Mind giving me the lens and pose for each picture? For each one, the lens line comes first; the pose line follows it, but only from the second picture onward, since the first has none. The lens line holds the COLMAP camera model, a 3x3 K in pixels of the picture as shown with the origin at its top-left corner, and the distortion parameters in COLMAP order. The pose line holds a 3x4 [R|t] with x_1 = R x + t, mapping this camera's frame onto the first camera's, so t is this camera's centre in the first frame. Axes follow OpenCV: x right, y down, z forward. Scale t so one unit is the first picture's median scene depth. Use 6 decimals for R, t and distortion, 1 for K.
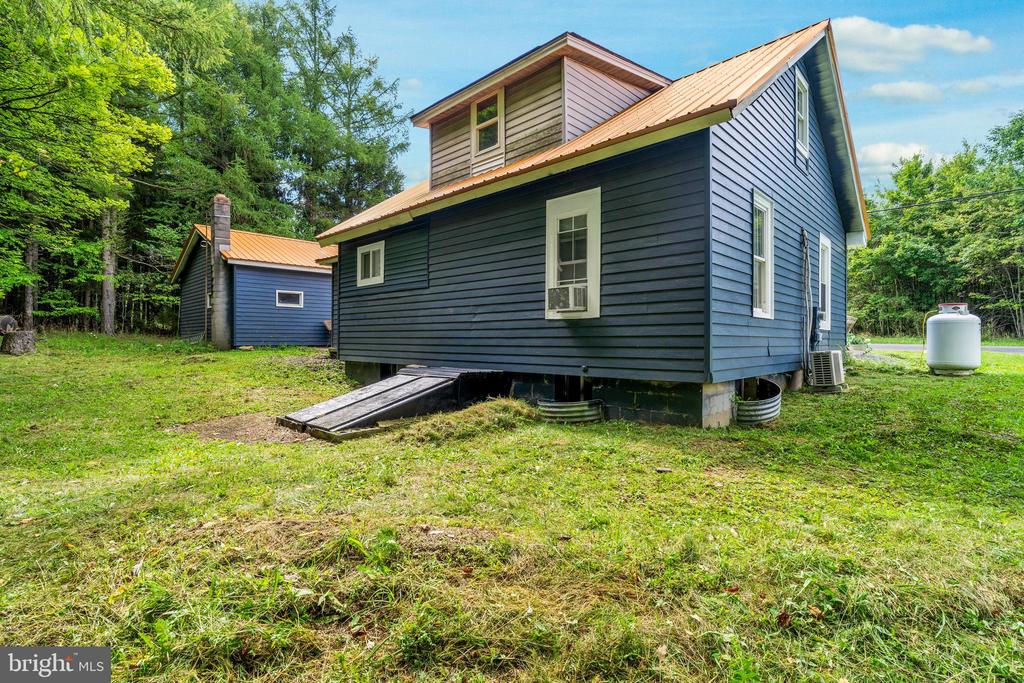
lens RADIAL K [[480.5, 0, 512.6], [0, 480.5, 338.5], [0, 0, 1]] dist [-0.001243, -0.000048]
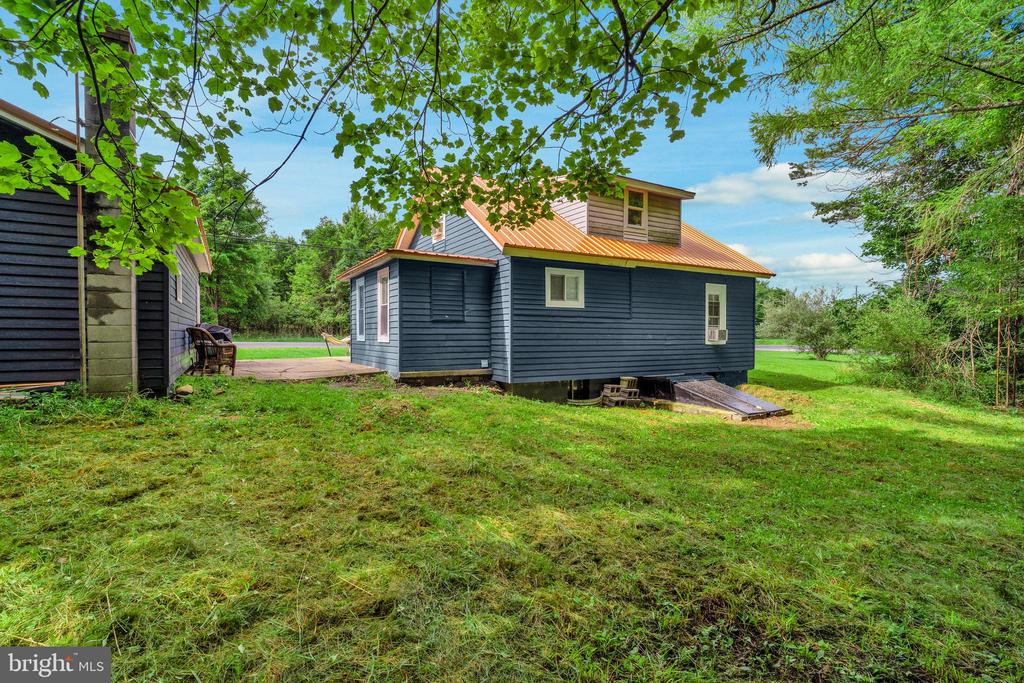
lens RADIAL K [[480.5, 0, 512.3], [0, 480.5, 344.0], [0, 0, 1]] dist [-0.001243, -0.000048]
pose [[0.271976, -0.009184, 0.962260, -1.511773], [0.001891, 0.999958, 0.009009, -0.045967], [-0.962302, -0.000630, 0.271982, 0.926600]]
